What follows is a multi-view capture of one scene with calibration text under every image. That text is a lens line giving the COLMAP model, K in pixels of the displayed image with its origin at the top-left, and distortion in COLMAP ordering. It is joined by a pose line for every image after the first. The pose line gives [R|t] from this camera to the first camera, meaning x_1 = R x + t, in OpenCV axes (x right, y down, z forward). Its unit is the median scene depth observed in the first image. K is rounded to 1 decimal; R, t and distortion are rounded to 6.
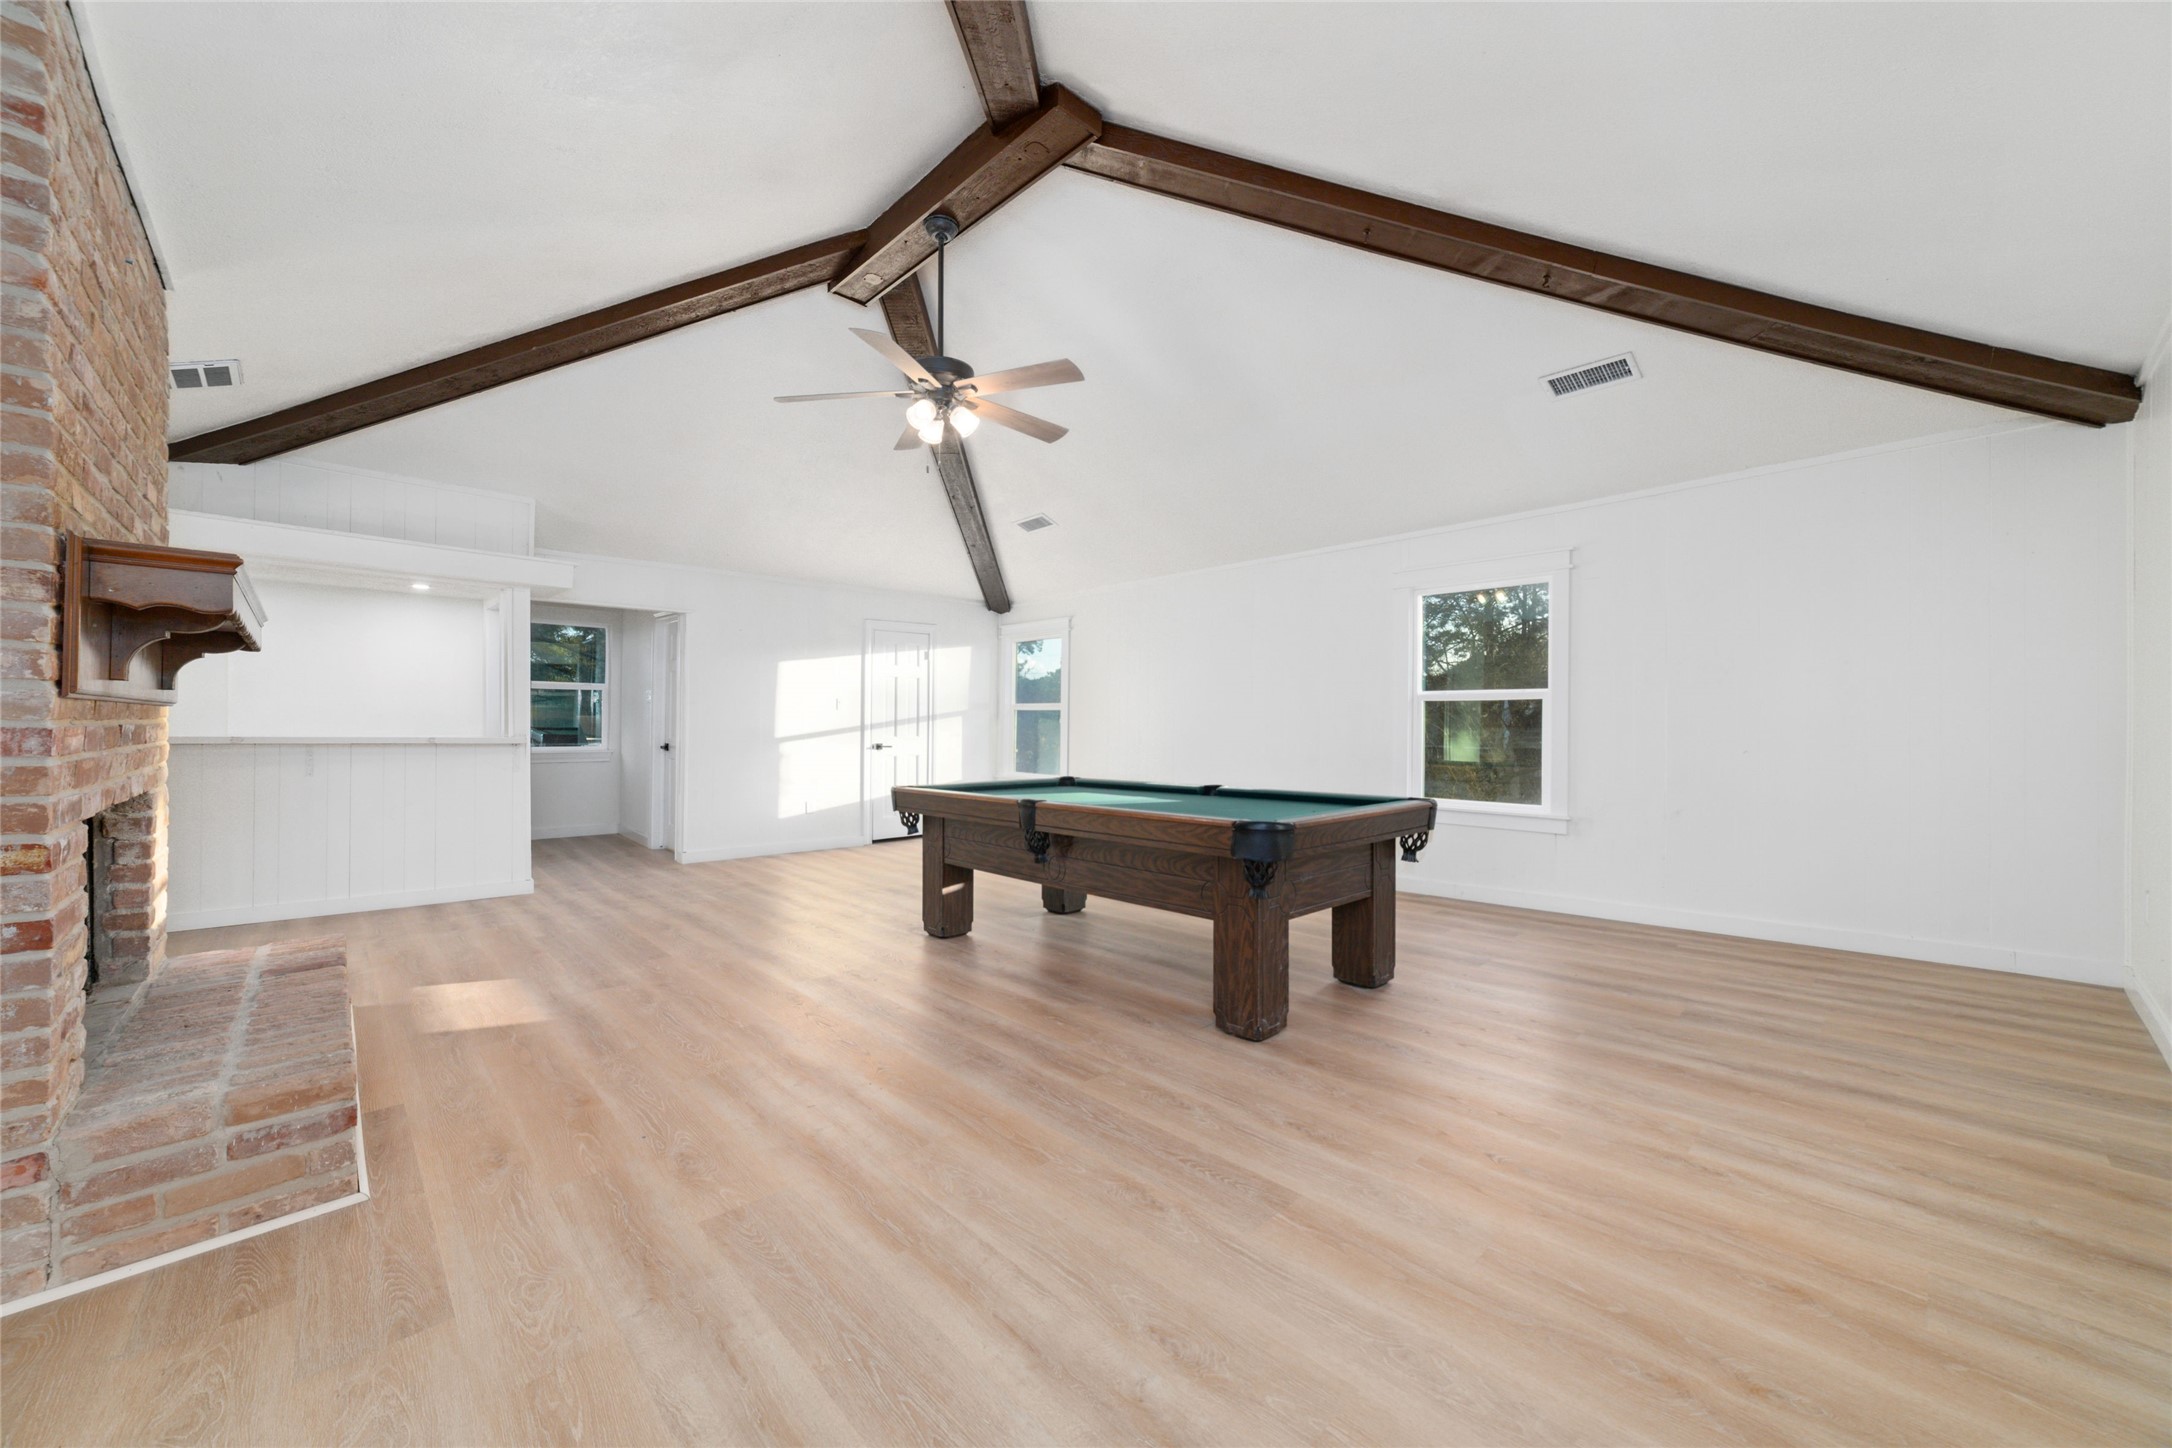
lens RADIAL K [[809.9, 0, 1084.6], [0, 809.9, 725.9], [0, 0, 1]] dist [-0.023483, 0.001062]
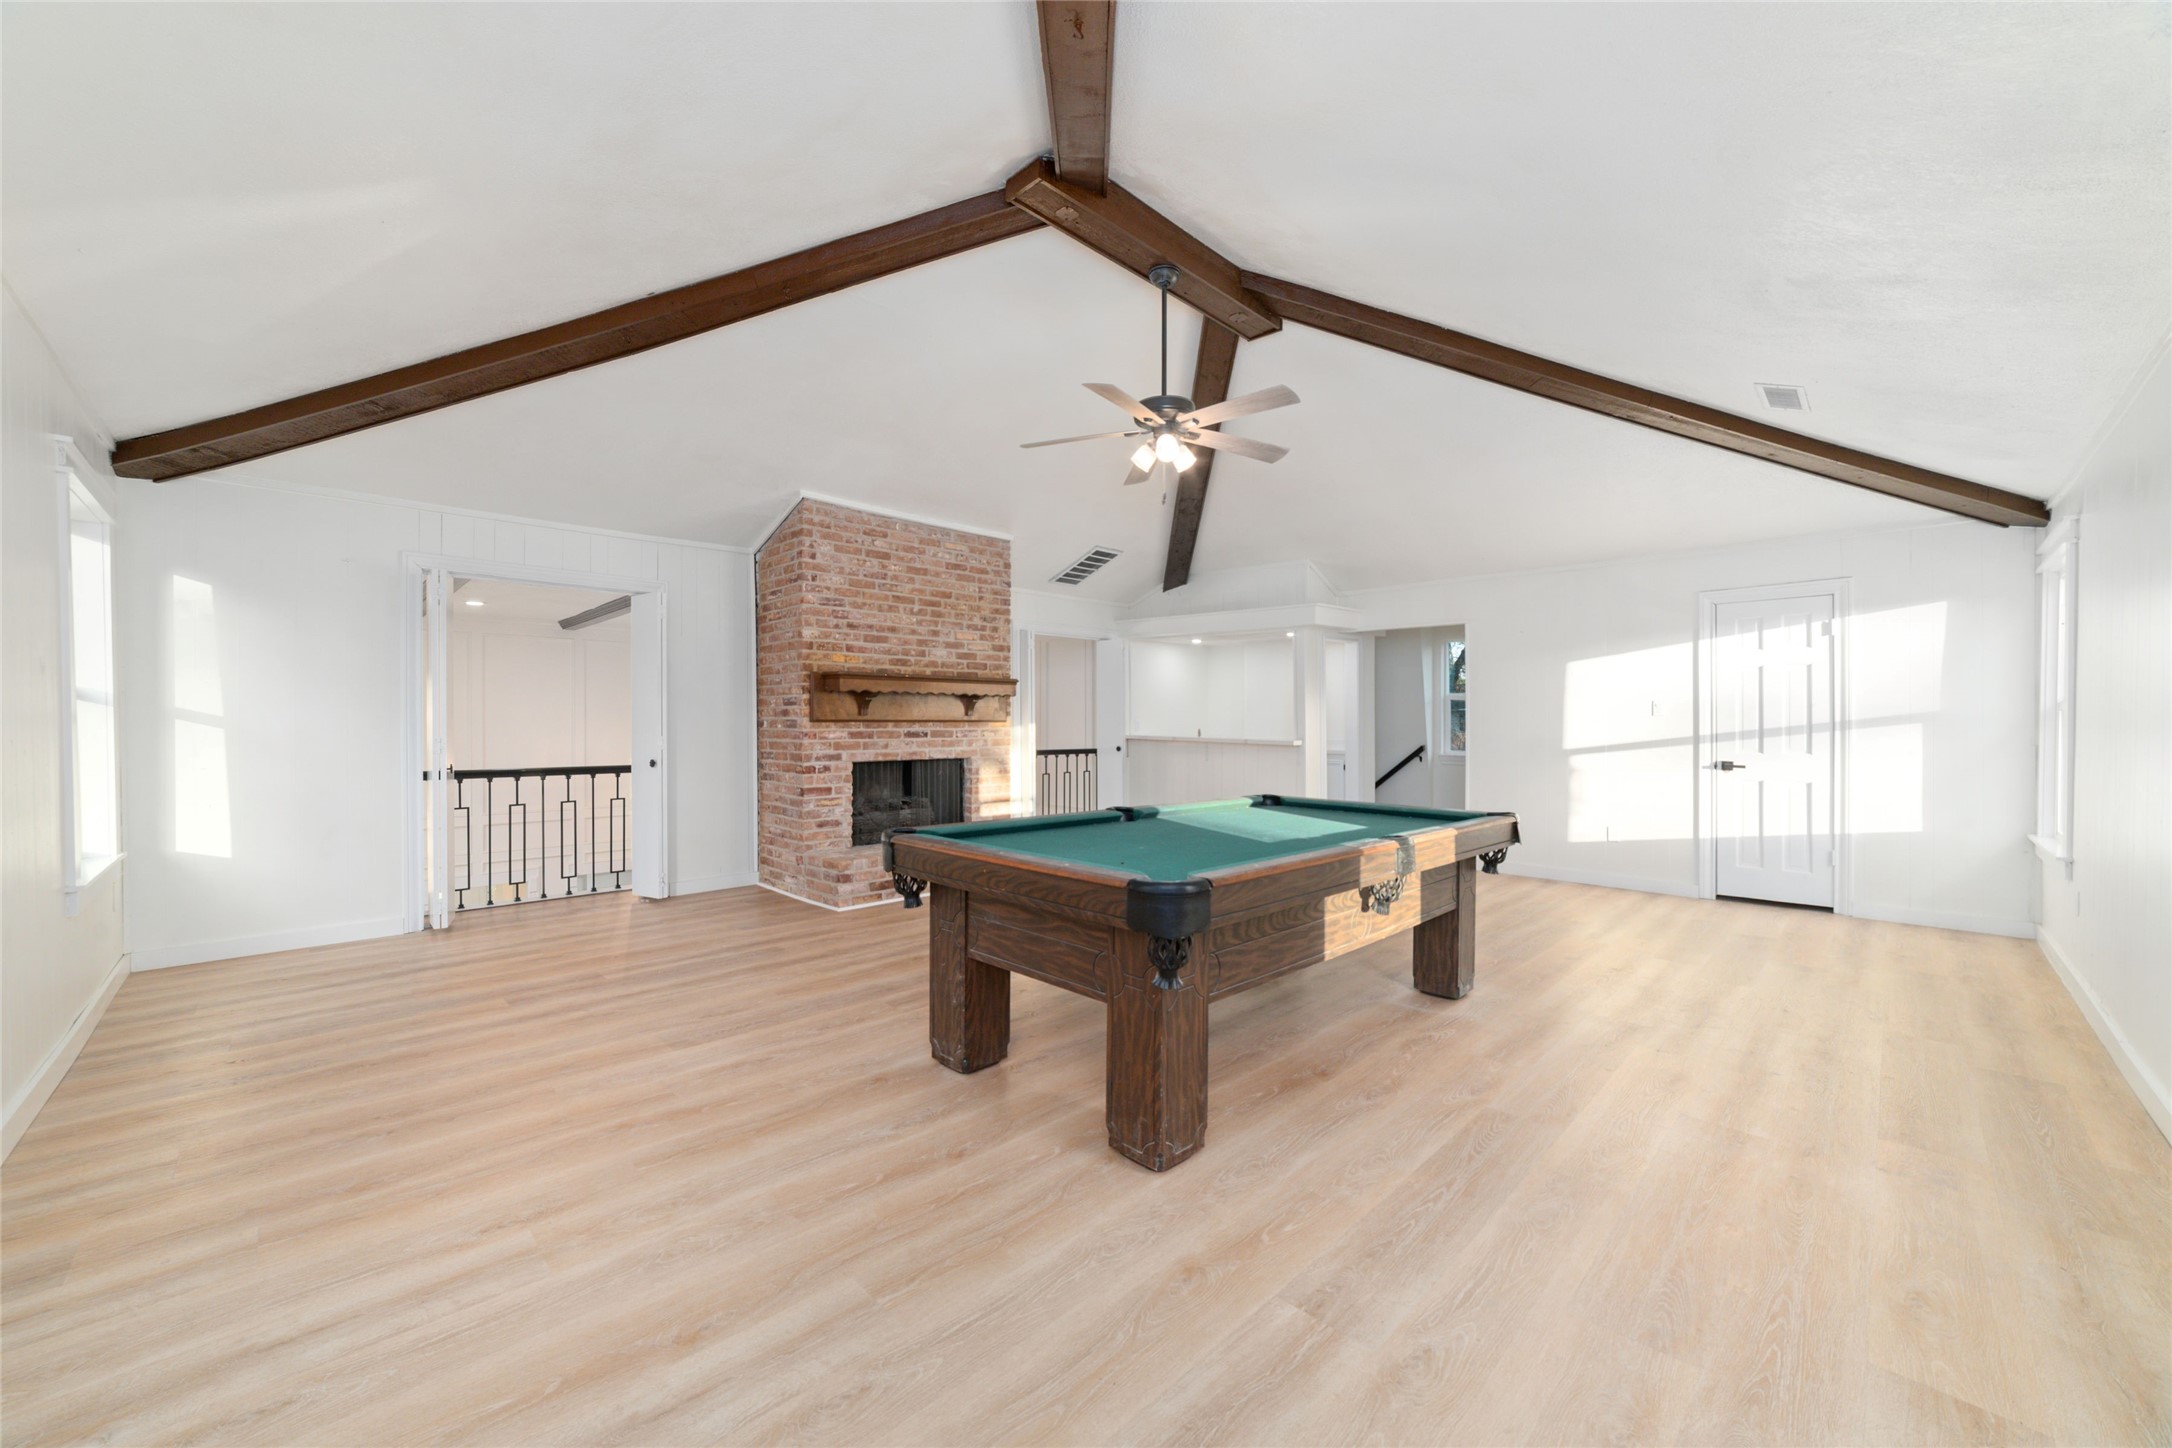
lens RADIAL K [[809.9, 0, 1086.7], [0, 809.9, 725.0], [0, 0, 1]] dist [-0.023483, 0.001062]
pose [[0.045130, -0.000933, -0.998981, 0.433792], [-0.008367, 0.999964, -0.001312, -0.005460], [0.998946, 0.008418, 0.045120, 0.409900]]
